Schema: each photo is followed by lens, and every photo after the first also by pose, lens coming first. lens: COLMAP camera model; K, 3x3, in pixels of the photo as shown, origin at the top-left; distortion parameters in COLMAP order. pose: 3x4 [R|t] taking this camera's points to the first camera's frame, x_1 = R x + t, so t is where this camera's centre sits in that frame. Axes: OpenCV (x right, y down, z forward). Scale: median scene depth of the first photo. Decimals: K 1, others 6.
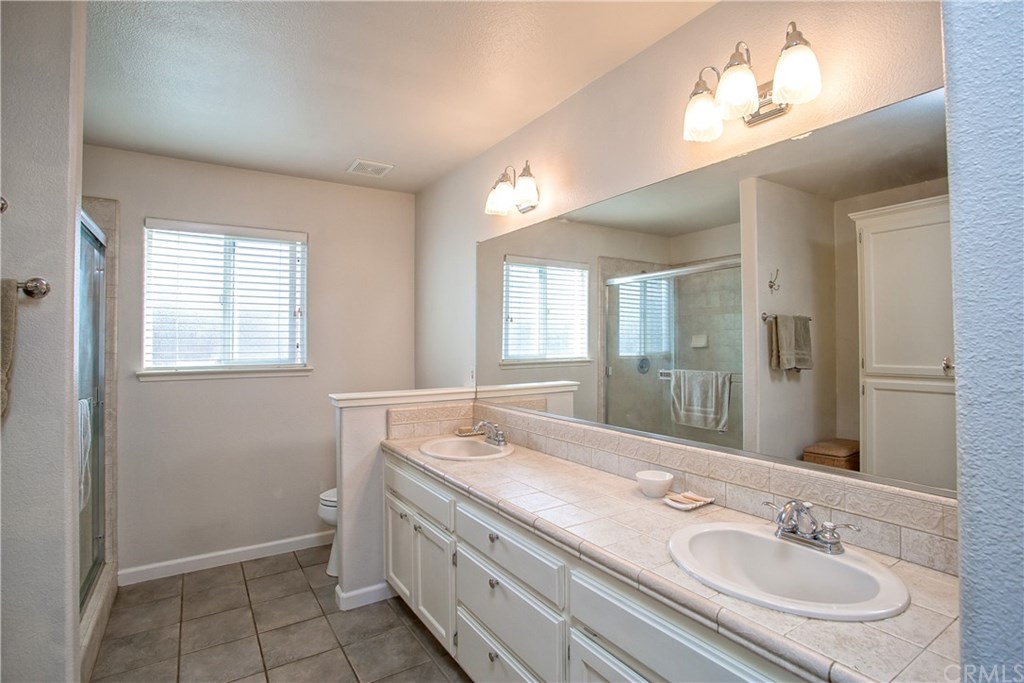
lens RADIAL K [[503.5, 0, 510.0], [0, 503.5, 330.7], [0, 0, 1]] dist [-0.074048, 0.031733]
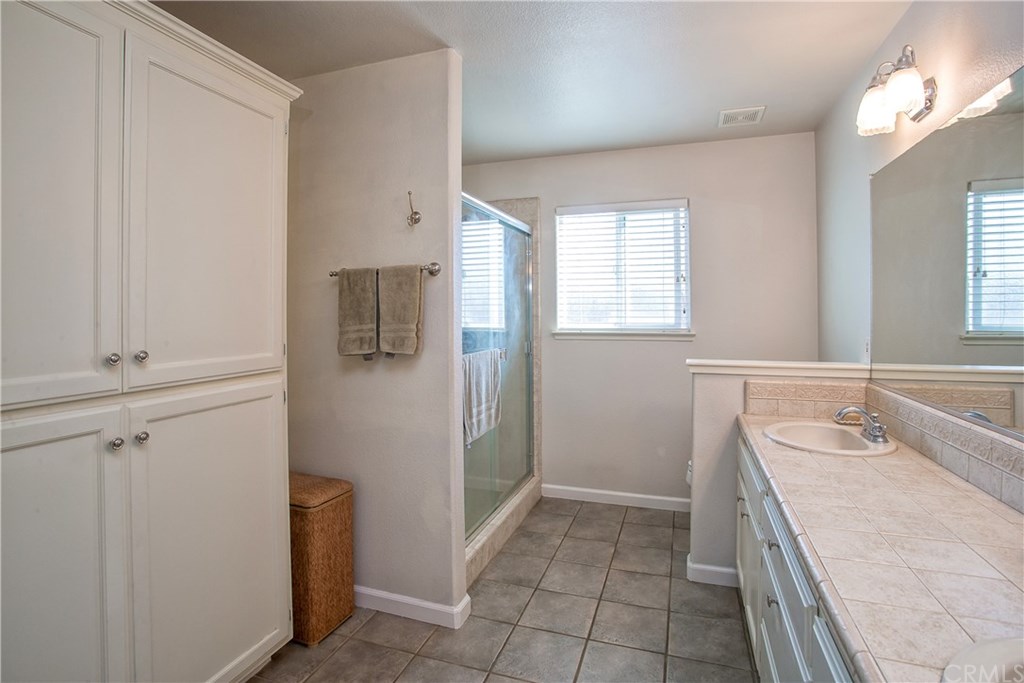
lens RADIAL K [[509.7, 0, 507.2], [0, 509.7, 309.0], [0, 0, 1]] dist [-0.078499, 0.032607]
pose [[0.607397, -0.002676, -0.794394, 0.196095], [0.018398, 0.999773, 0.010700, 0.010260], [0.794185, -0.021115, 0.607309, 0.104106]]
